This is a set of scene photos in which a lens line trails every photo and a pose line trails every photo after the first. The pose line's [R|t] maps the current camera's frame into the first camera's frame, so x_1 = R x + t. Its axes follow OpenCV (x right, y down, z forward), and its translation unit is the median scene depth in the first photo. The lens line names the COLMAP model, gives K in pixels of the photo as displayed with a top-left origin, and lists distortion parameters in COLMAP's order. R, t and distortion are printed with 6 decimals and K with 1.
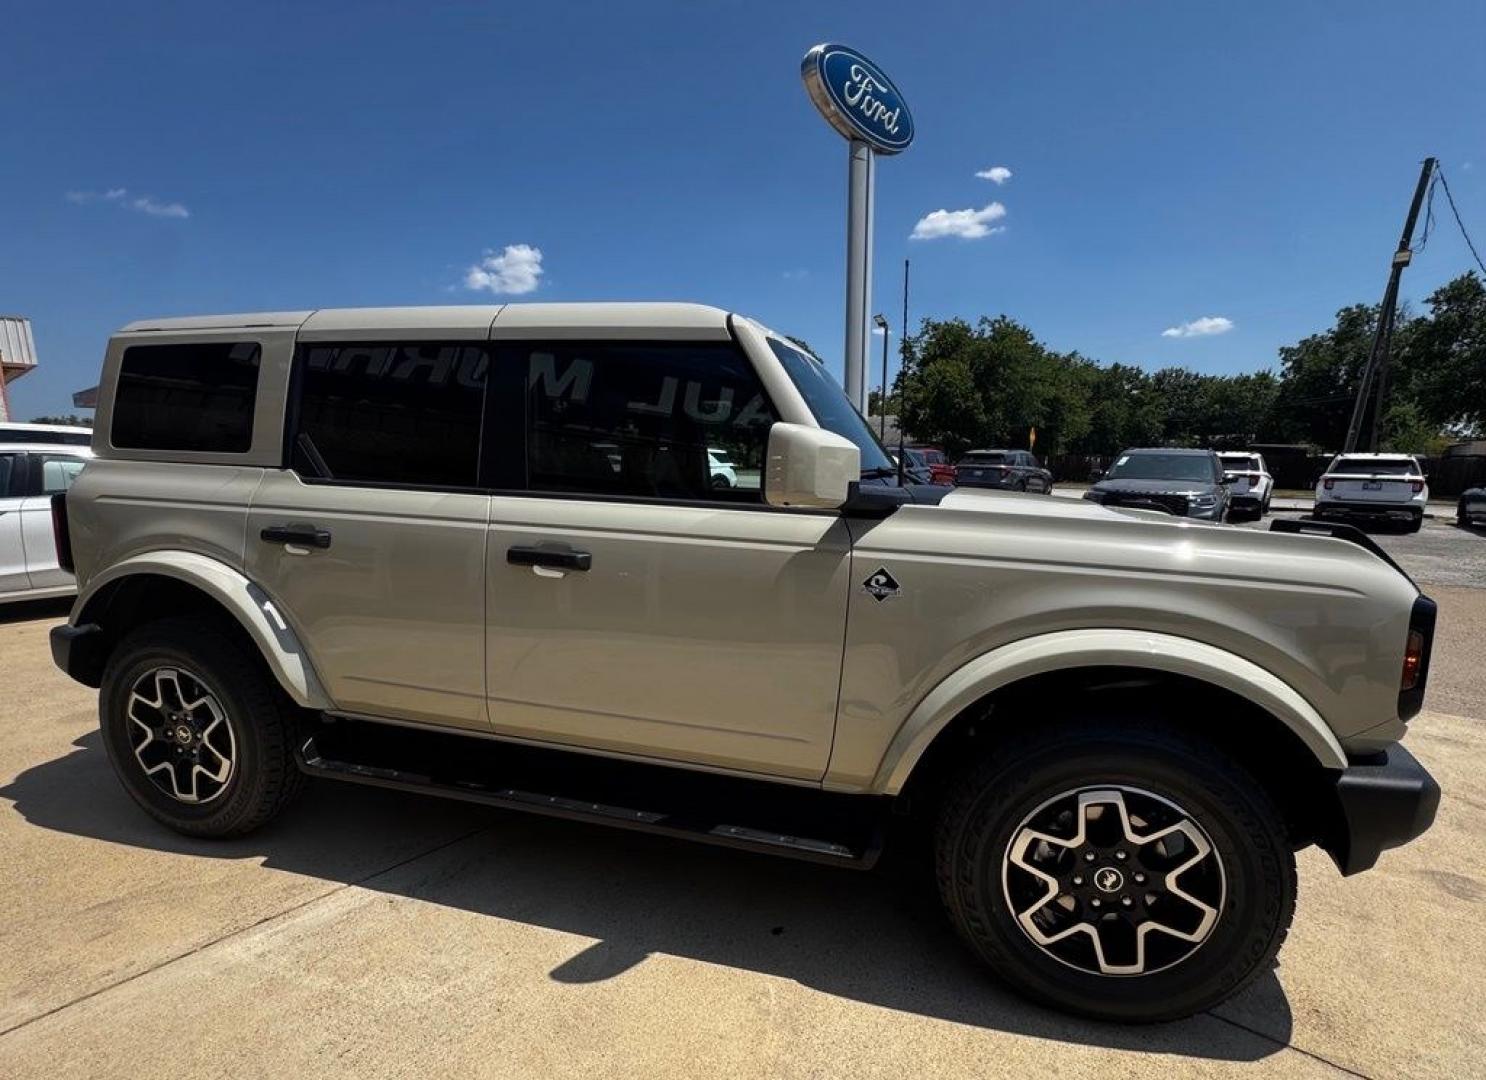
lens RADIAL K [[676.4, 0, 743.7], [0, 676.4, 537.8], [0, 0, 1]] dist [-0.003984, 0.001221]
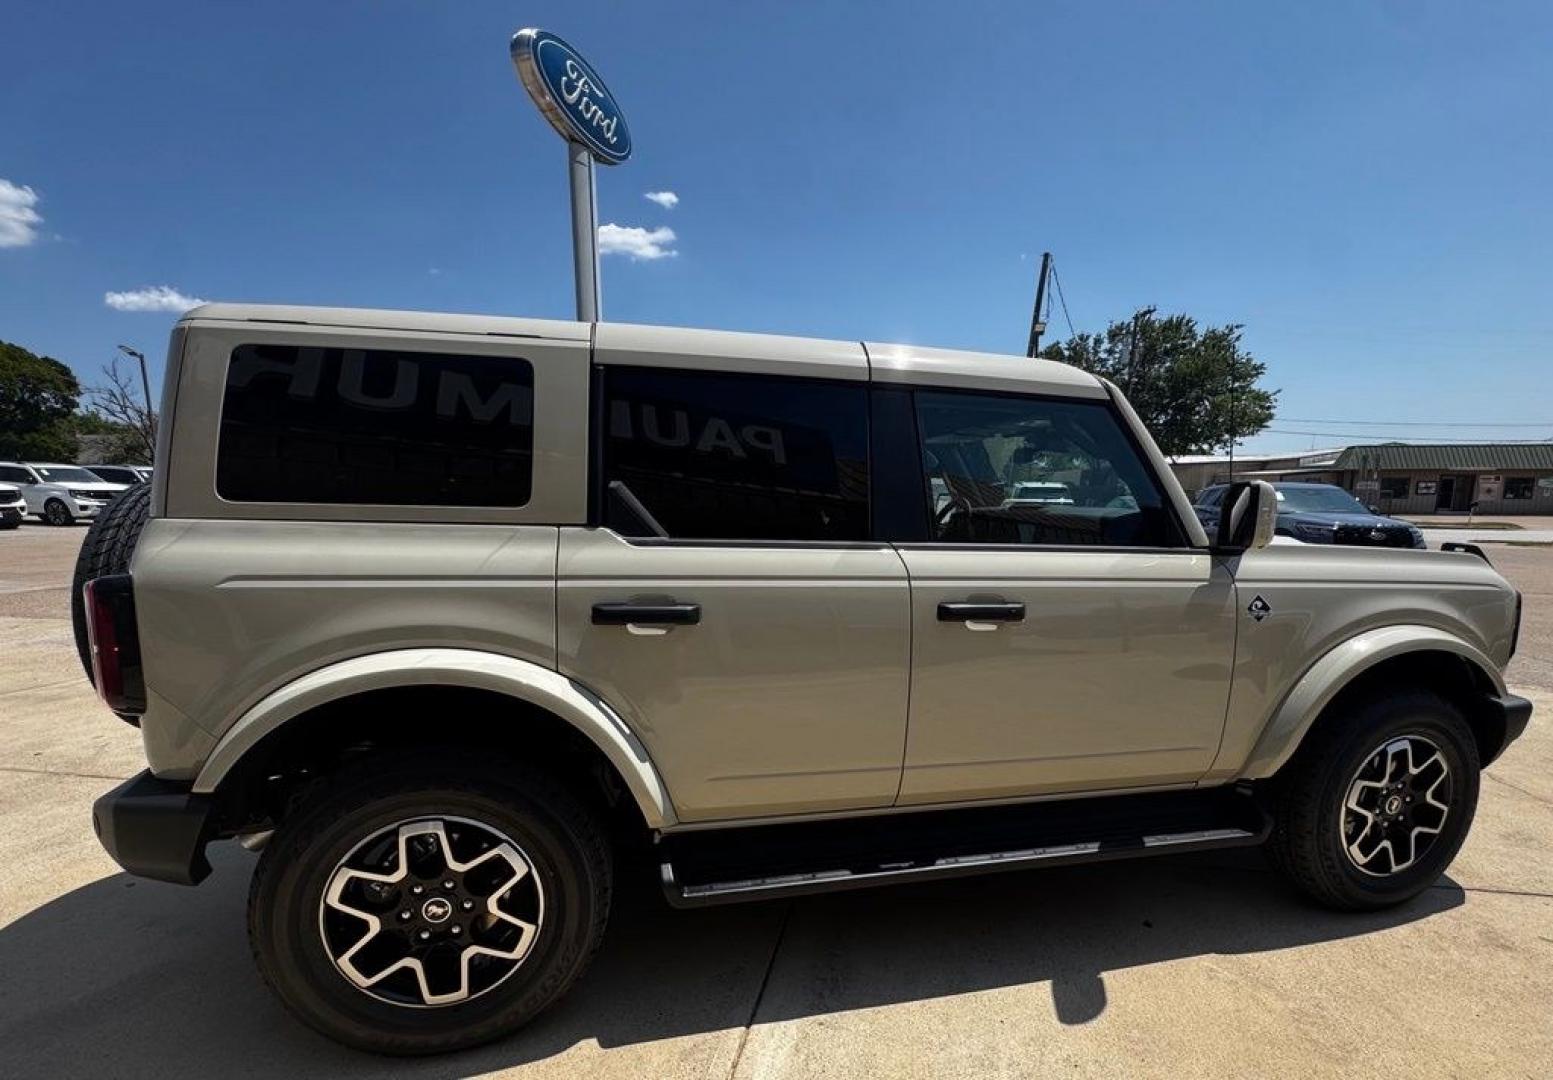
lens RADIAL K [[720.1, 0, 782.0], [0, 720.1, 564.2], [0, 0, 1]] dist [-0.002805, -0.000555]
pose [[0.887925, -0.055162, 0.456668, -0.867132], [0.059133, 0.998234, 0.005602, -0.052141], [-0.456171, 0.022030, 0.889619, 0.172253]]
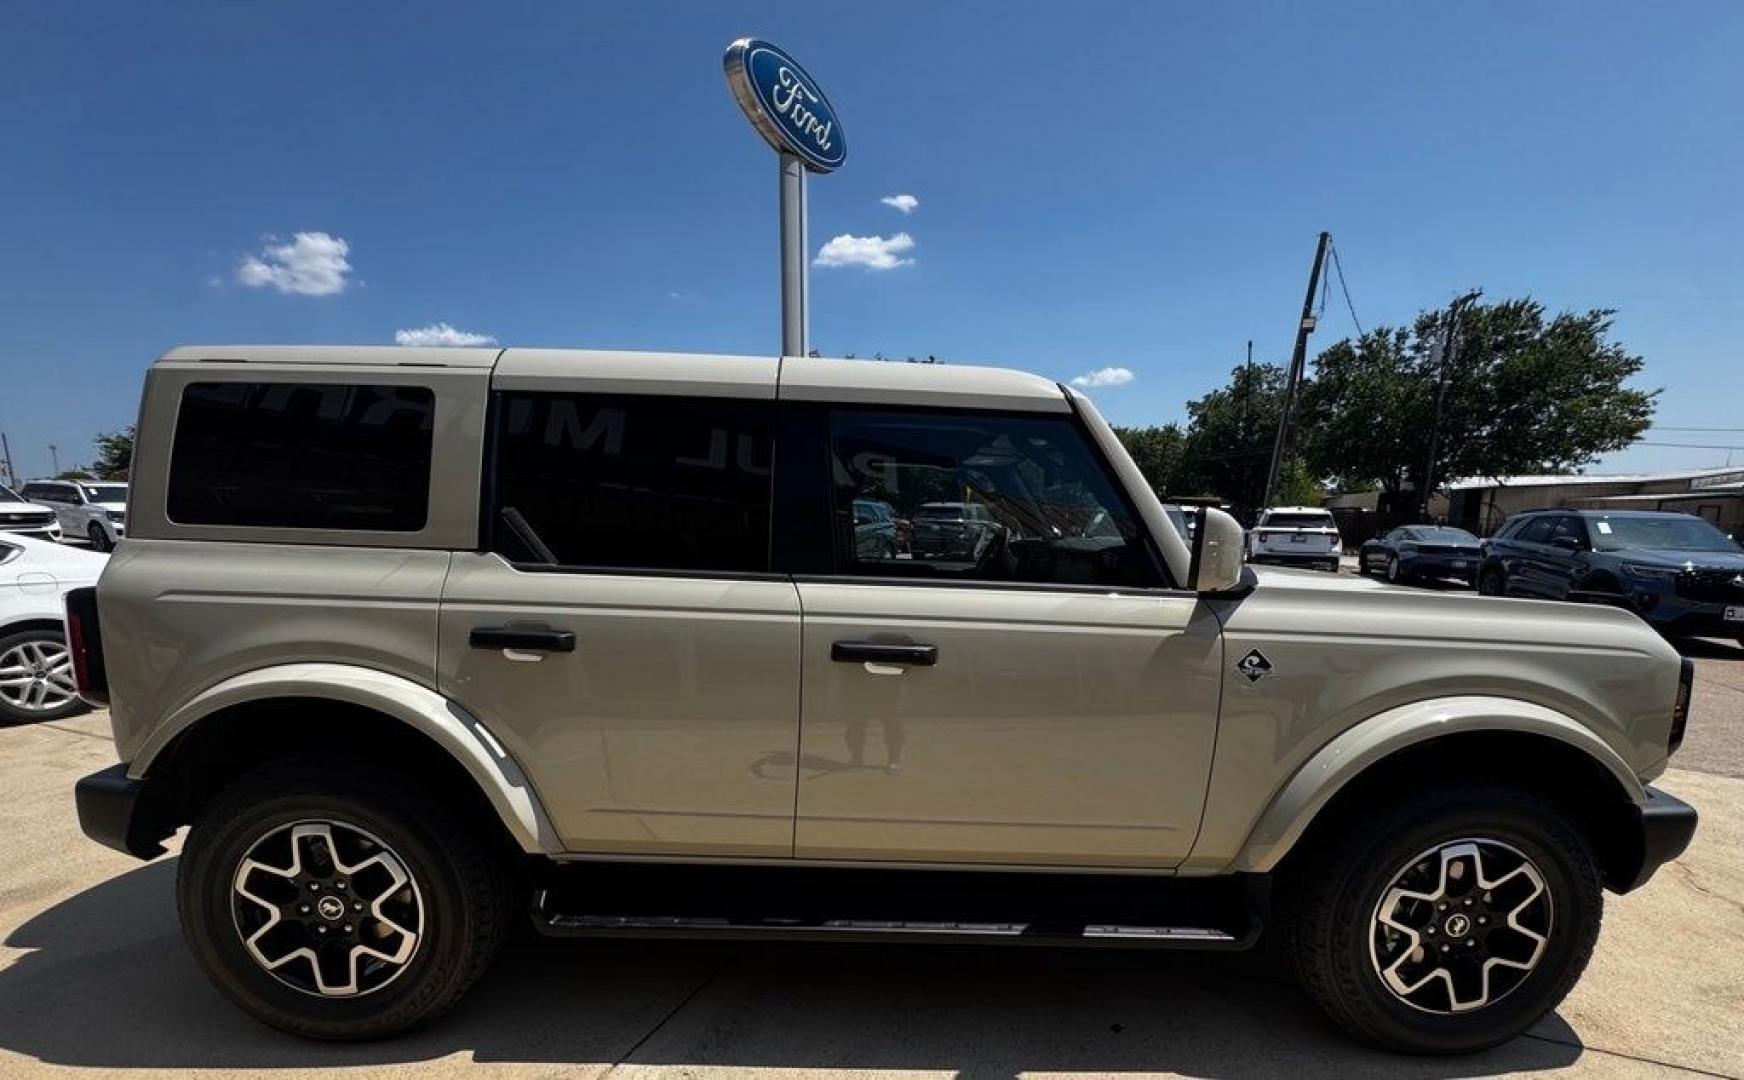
lens RADIAL K [[771.1, 0, 840.6], [0, 771.1, 605.8], [0, 0, 1]] dist [-0.004120, 0.000295]
pose [[0.967718, -0.031739, 0.250031, -0.505270], [0.030085, 0.999493, 0.010437, -0.037305], [-0.250235, -0.002578, 0.968182, 0.033958]]
